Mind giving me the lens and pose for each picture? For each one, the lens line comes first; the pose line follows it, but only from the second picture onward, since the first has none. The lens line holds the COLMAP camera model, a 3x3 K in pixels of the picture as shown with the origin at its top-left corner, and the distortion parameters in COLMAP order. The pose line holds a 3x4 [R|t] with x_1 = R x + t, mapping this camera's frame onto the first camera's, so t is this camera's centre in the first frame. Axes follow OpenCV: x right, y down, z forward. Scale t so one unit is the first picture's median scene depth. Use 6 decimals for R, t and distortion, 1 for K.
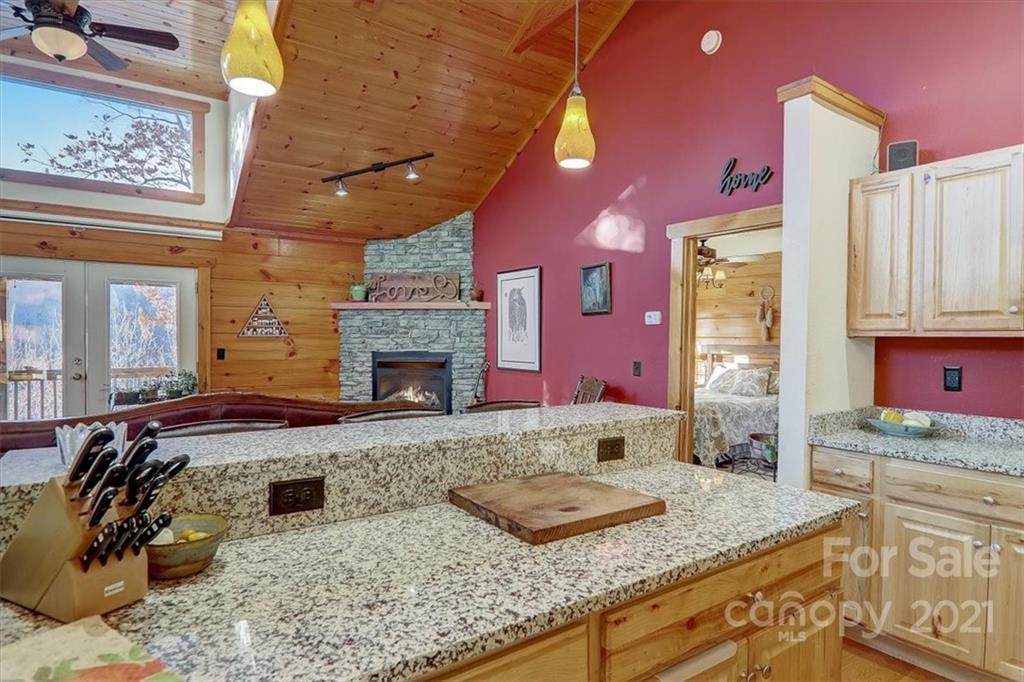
lens RADIAL K [[567.5, 0, 511.9], [0, 567.5, 349.2], [0, 0, 1]] dist [0.002048, -0.017953]
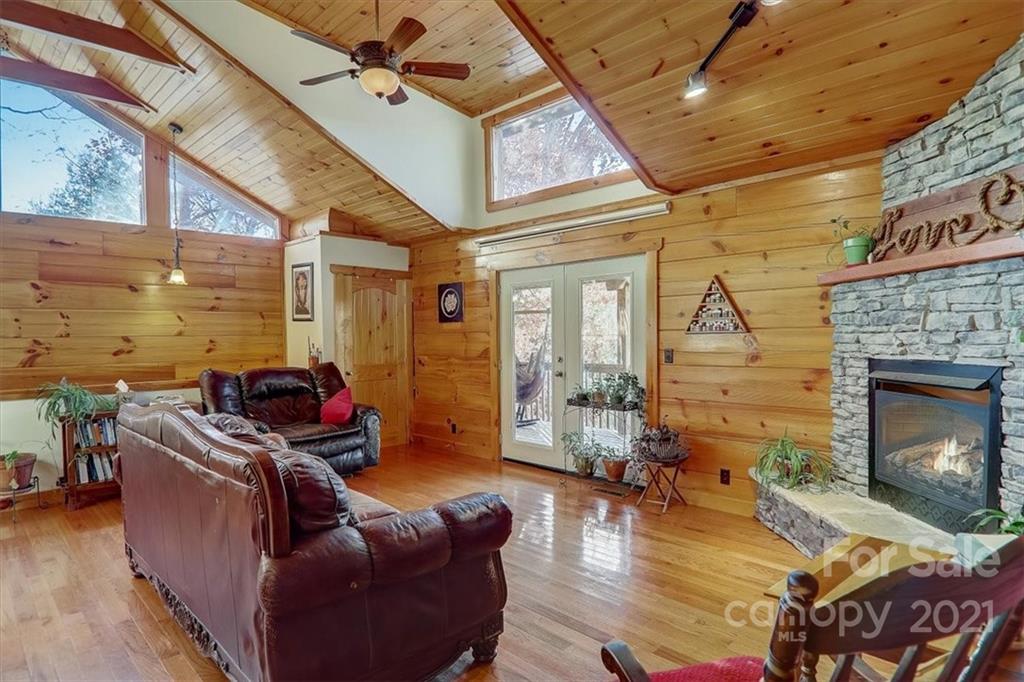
lens RADIAL K [[567.5, 0, 511.9], [0, 567.5, 349.2], [0, 0, 1]] dist [0.002048, -0.017953]
pose [[0.187327, 0.014352, -0.982193, 0.210358], [-0.005489, 0.999893, 0.013564, -0.009602], [0.982282, 0.002850, 0.187386, 0.576040]]
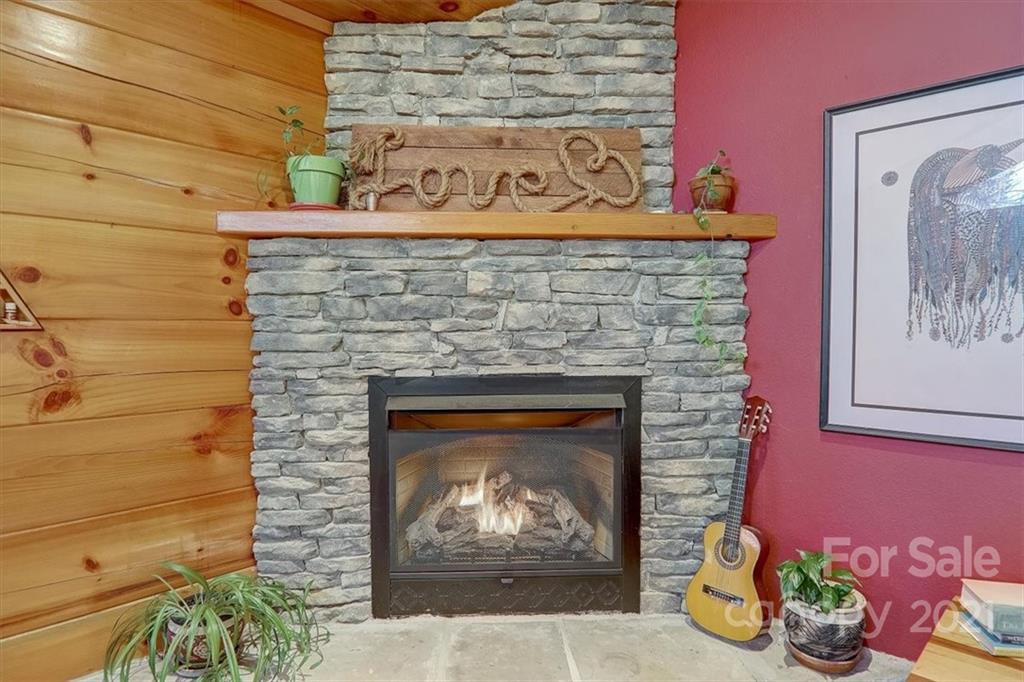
lens RADIAL K [[567.5, 0, 511.9], [0, 567.5, 349.2], [0, 0, 1]] dist [0.002048, -0.017953]
pose [[0.975265, -0.015998, 0.220460, -0.238842], [0.012321, 0.999761, 0.018045, -0.015140], [-0.220697, -0.014882, 0.975229, 0.691066]]
